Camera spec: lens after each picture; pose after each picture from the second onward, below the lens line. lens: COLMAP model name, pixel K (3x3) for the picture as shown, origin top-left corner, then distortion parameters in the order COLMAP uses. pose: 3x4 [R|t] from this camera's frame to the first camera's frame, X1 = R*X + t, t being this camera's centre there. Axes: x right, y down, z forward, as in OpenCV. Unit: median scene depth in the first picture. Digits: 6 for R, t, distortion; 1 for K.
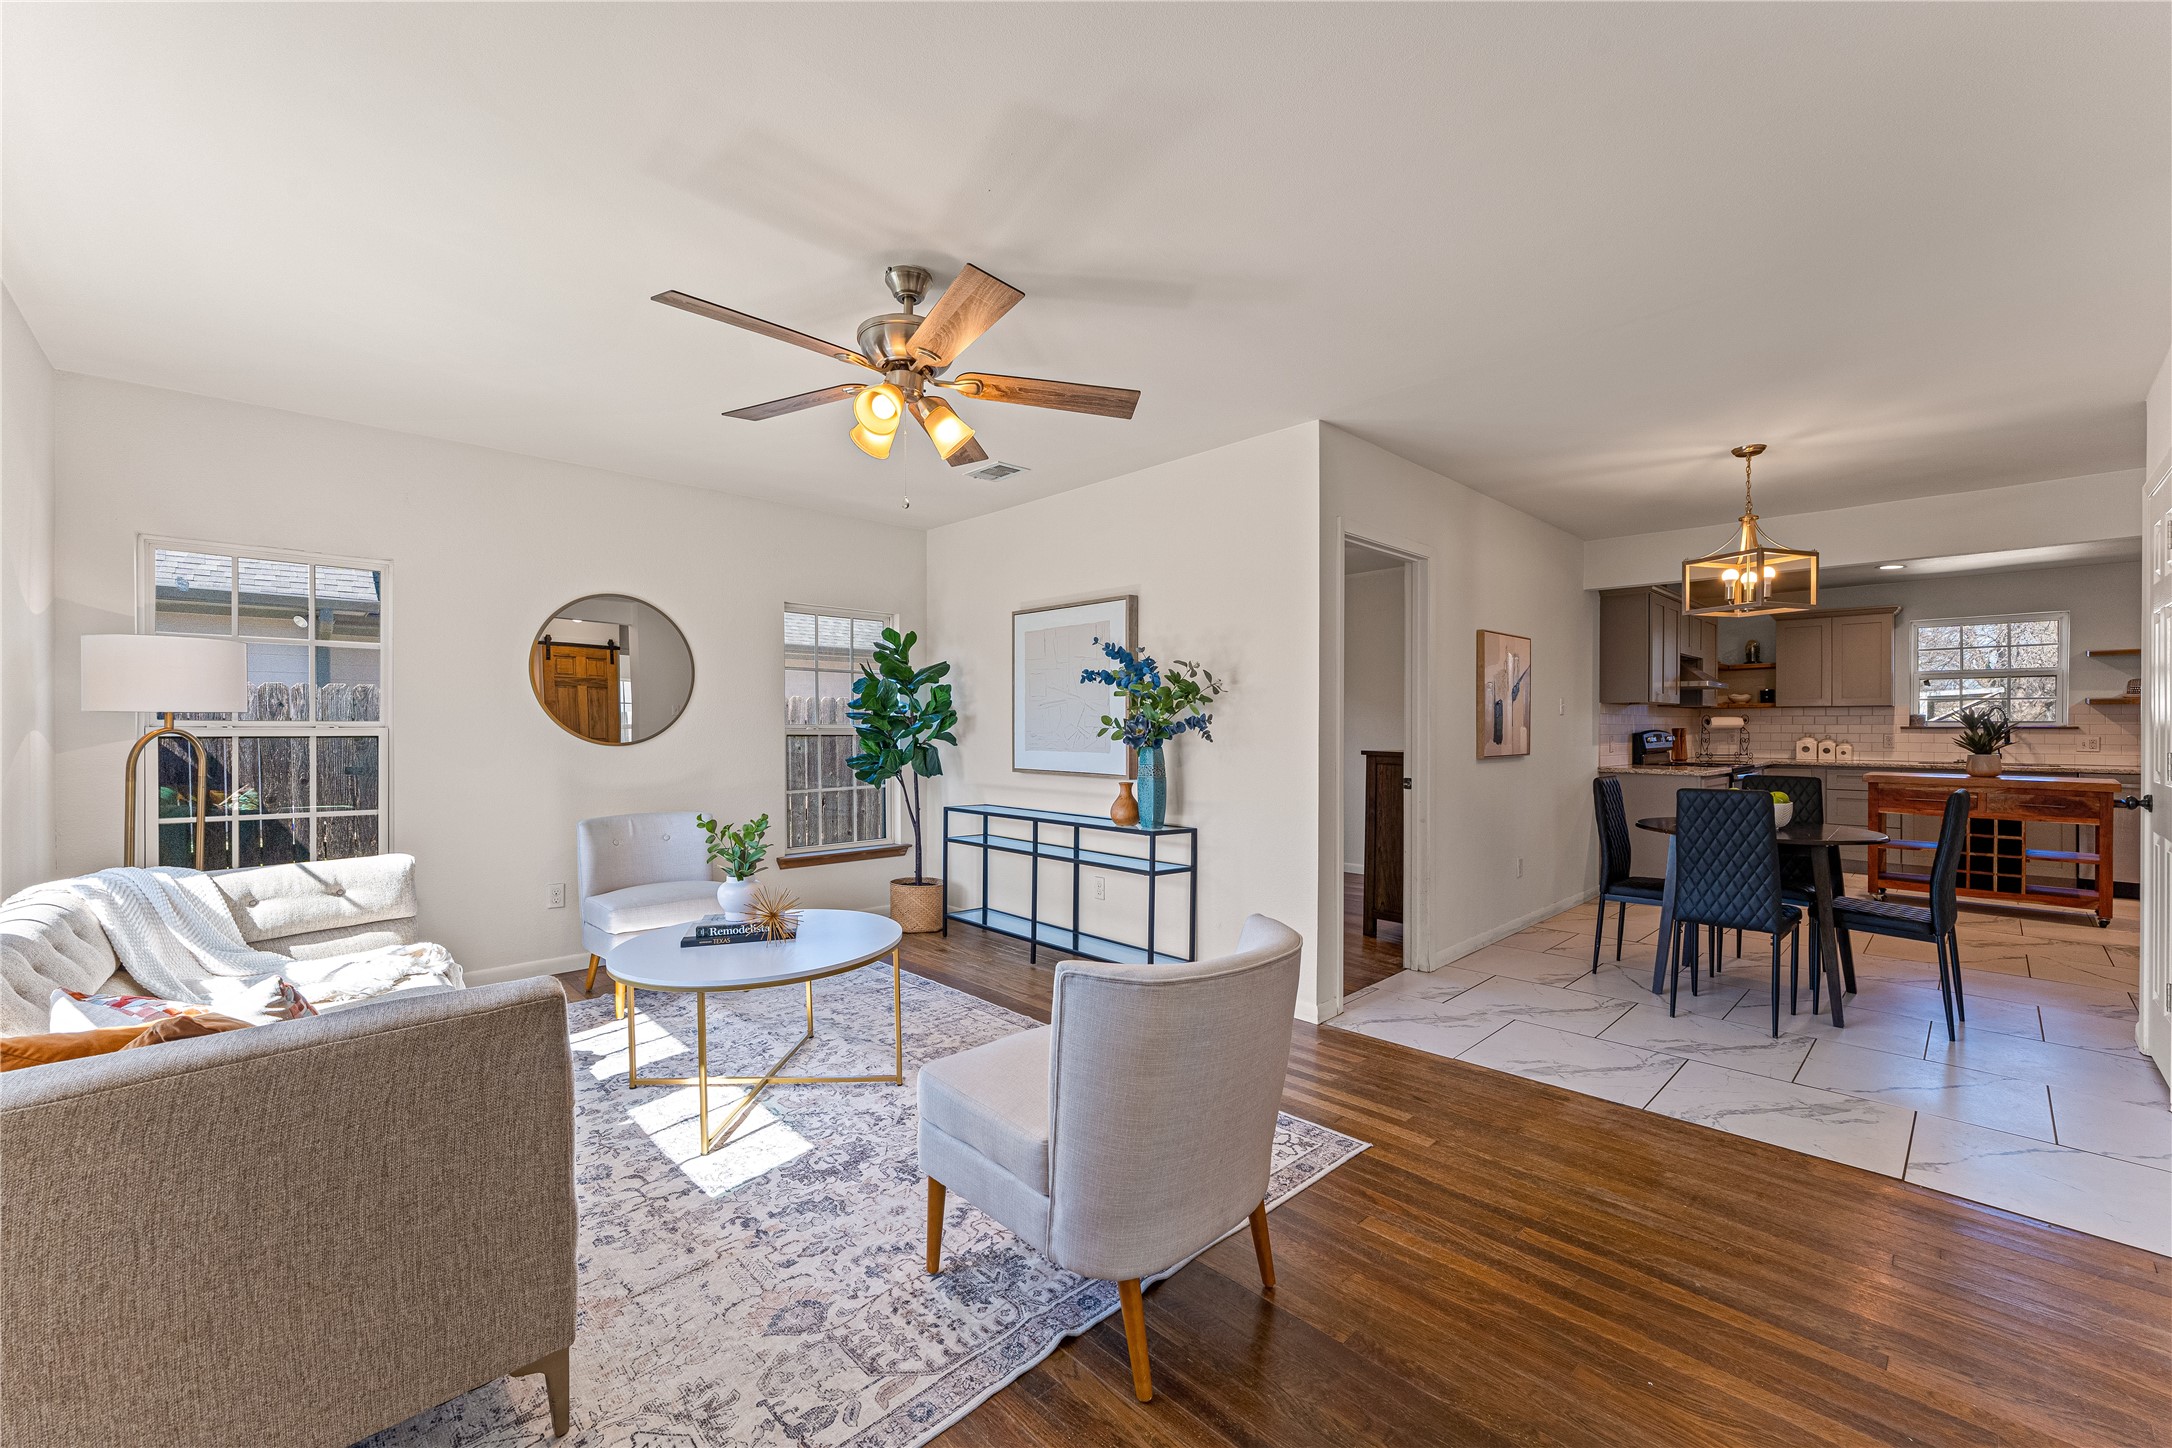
lens RADIAL K [[869.3, 0, 1086.0], [0, 869.3, 724.0], [0, 0, 1]] dist [0.001153, 0.000202]
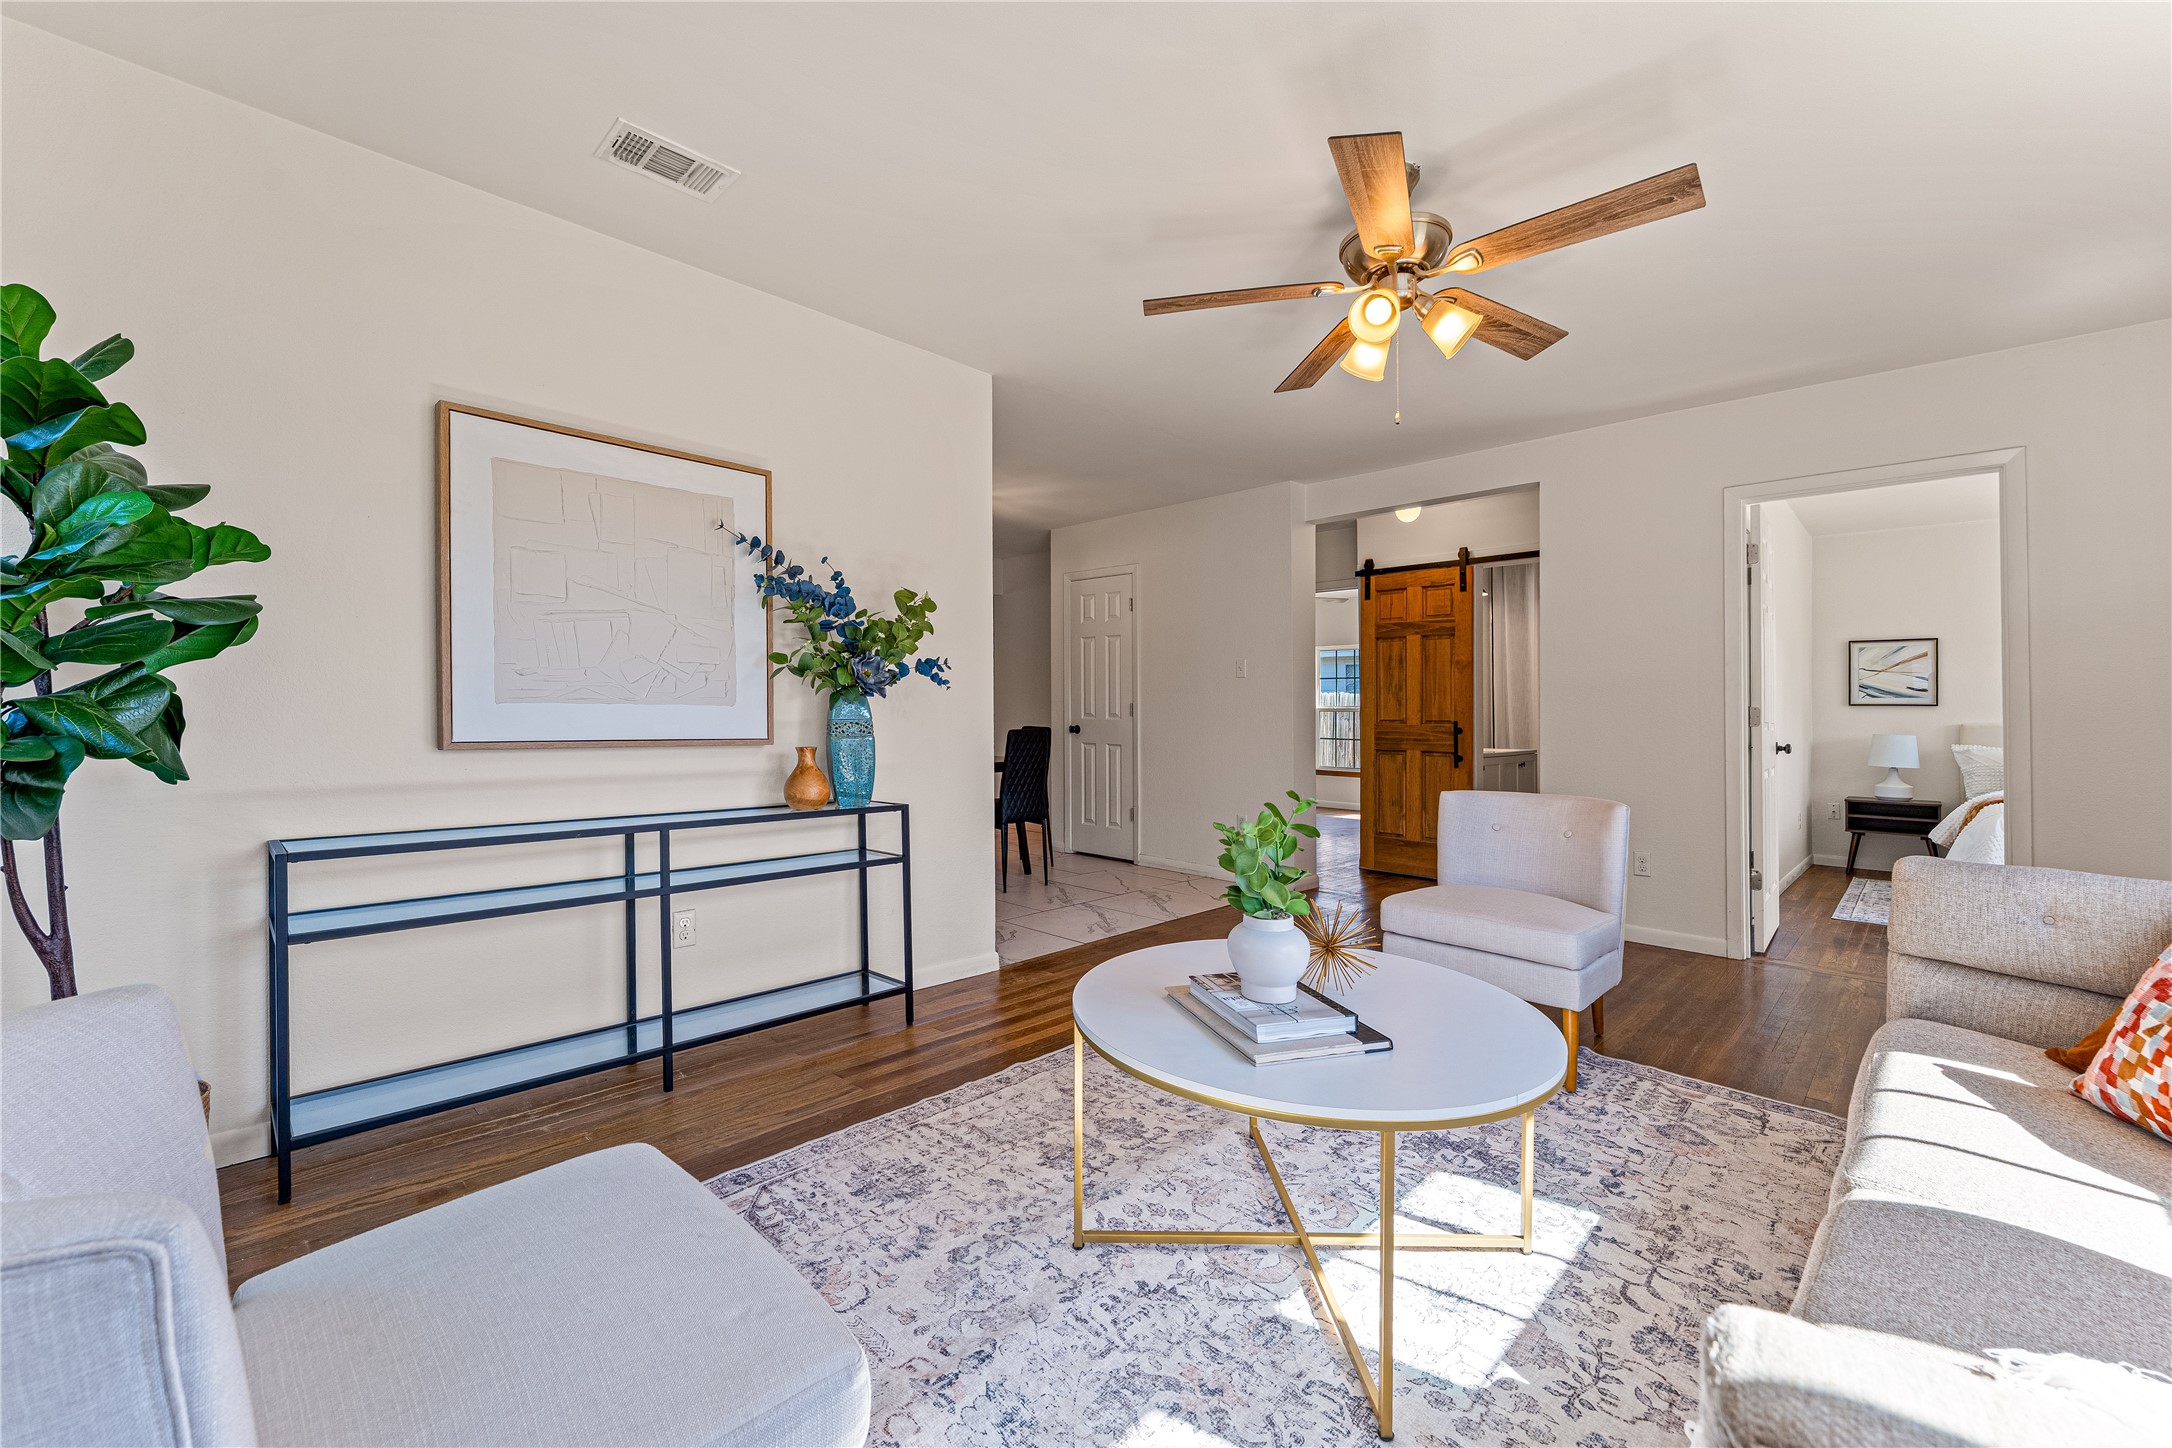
lens RADIAL K [[889.5, 0, 1082.9], [0, 889.5, 695.2], [0, 0, 1]] dist [-0.001381, -0.000083]
pose [[-0.037314, 0.019880, 0.999106, -0.780367], [-0.012056, 0.999720, -0.020342, 0.043676], [-0.999231, -0.012804, -0.037064, 0.943068]]
